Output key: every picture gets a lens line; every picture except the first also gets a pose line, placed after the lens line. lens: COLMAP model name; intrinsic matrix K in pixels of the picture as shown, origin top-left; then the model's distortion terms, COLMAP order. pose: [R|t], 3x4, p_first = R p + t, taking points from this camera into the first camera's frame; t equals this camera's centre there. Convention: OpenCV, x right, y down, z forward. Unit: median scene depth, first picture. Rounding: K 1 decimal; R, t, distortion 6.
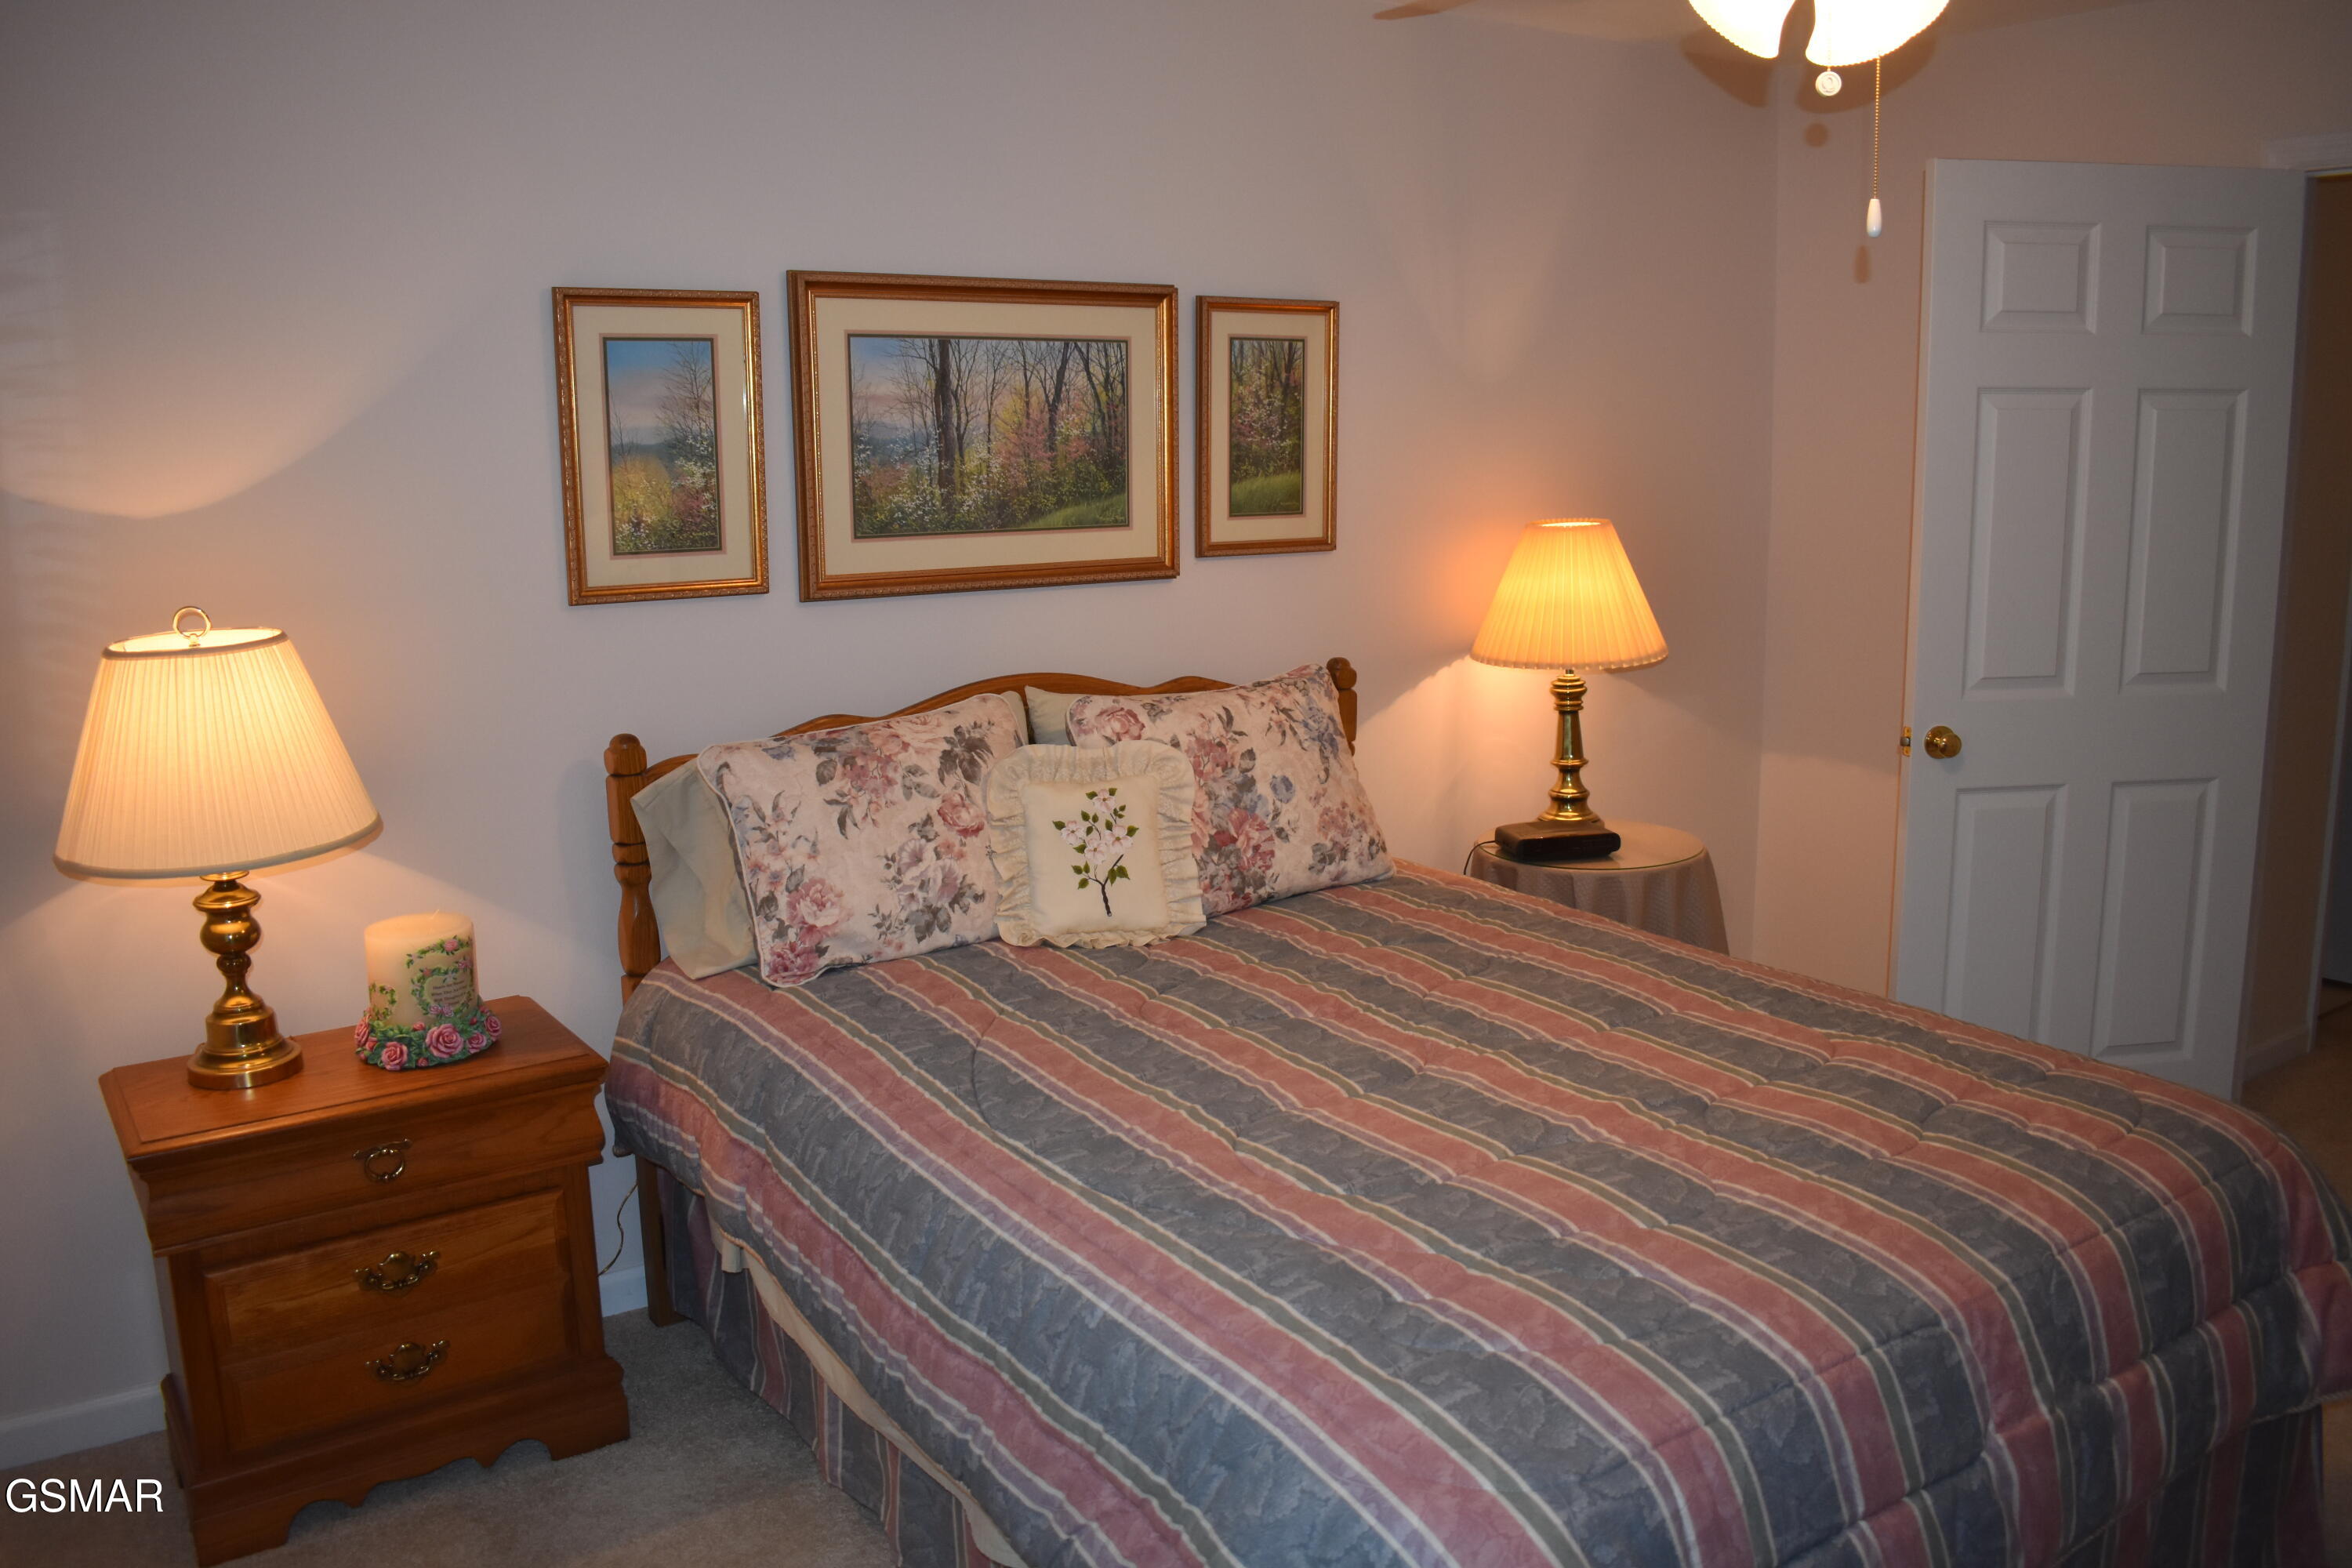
lens RADIAL K [[1825.0, 0, 1164.7], [0, 1825.0, 788.7], [0, 0, 1]] dist [-0.091552, 0.009248]
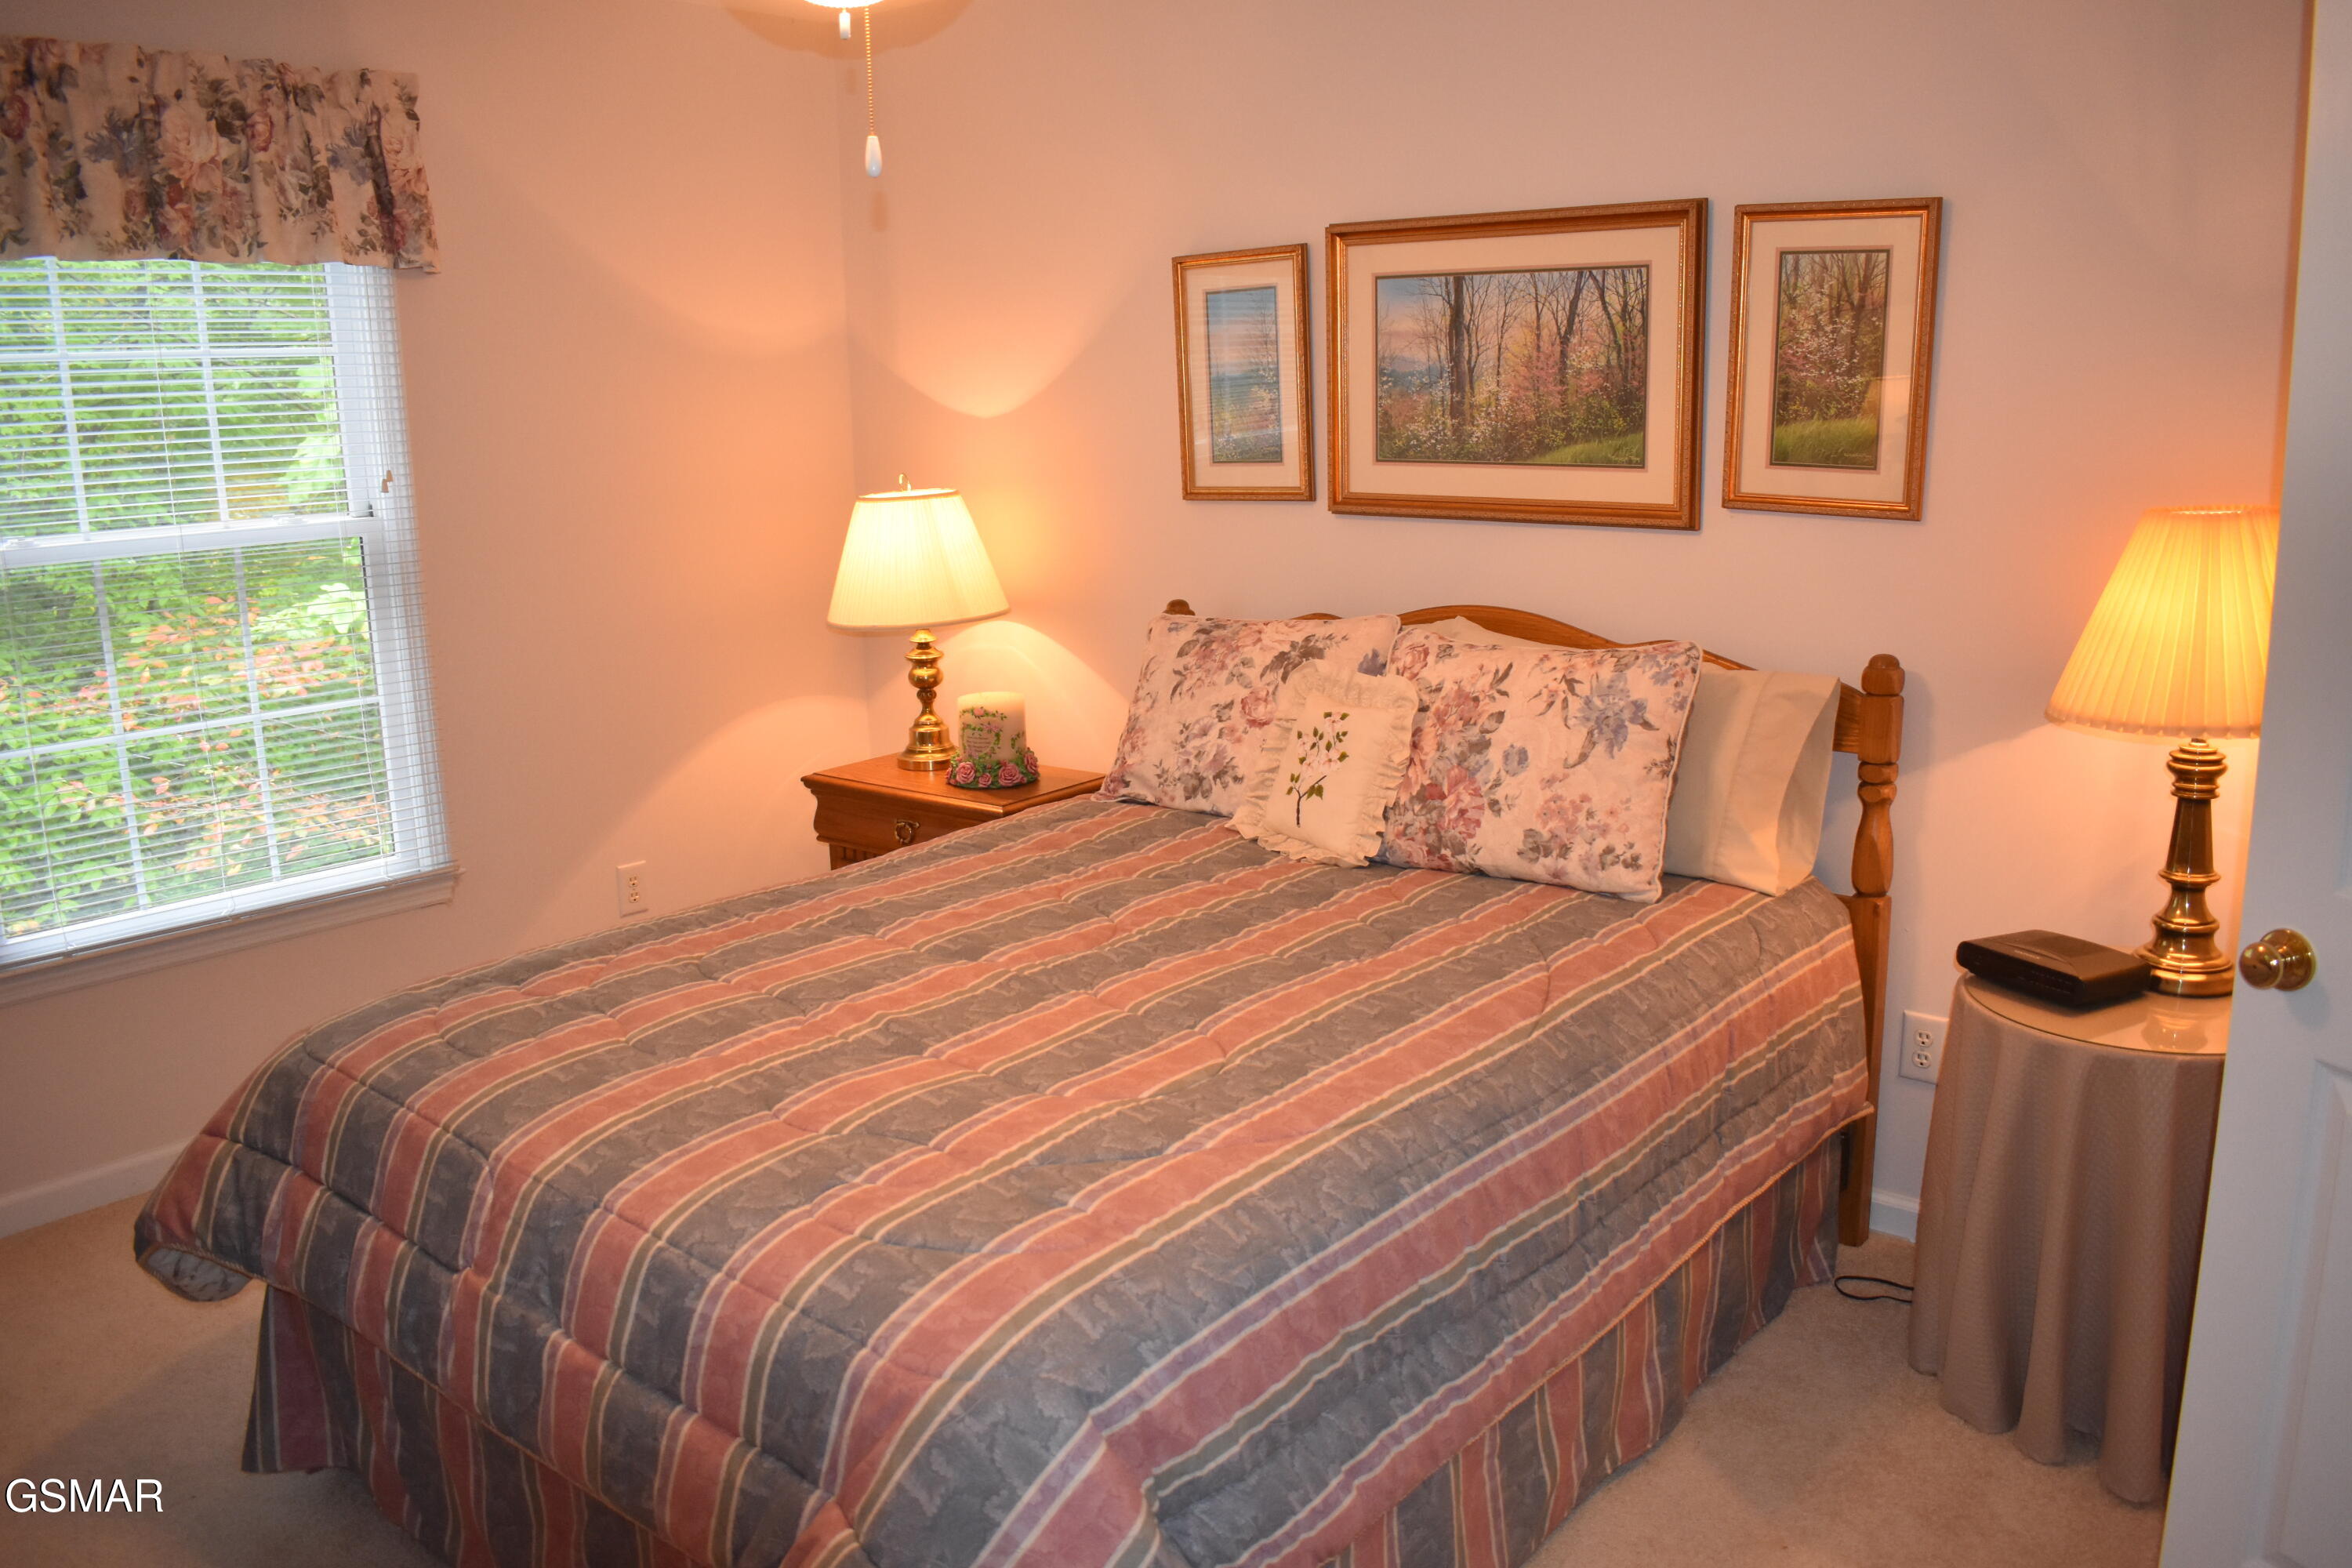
lens RADIAL K [[1825.0, 0, 1166.5], [0, 1825.0, 791.8], [0, 0, 1]] dist [-0.091552, 0.009248]
pose [[0.273684, 0.221181, -0.936043, 0.868751], [-0.167675, 0.969269, 0.180006, -0.118875], [0.947092, 0.107686, 0.302360, 0.556617]]
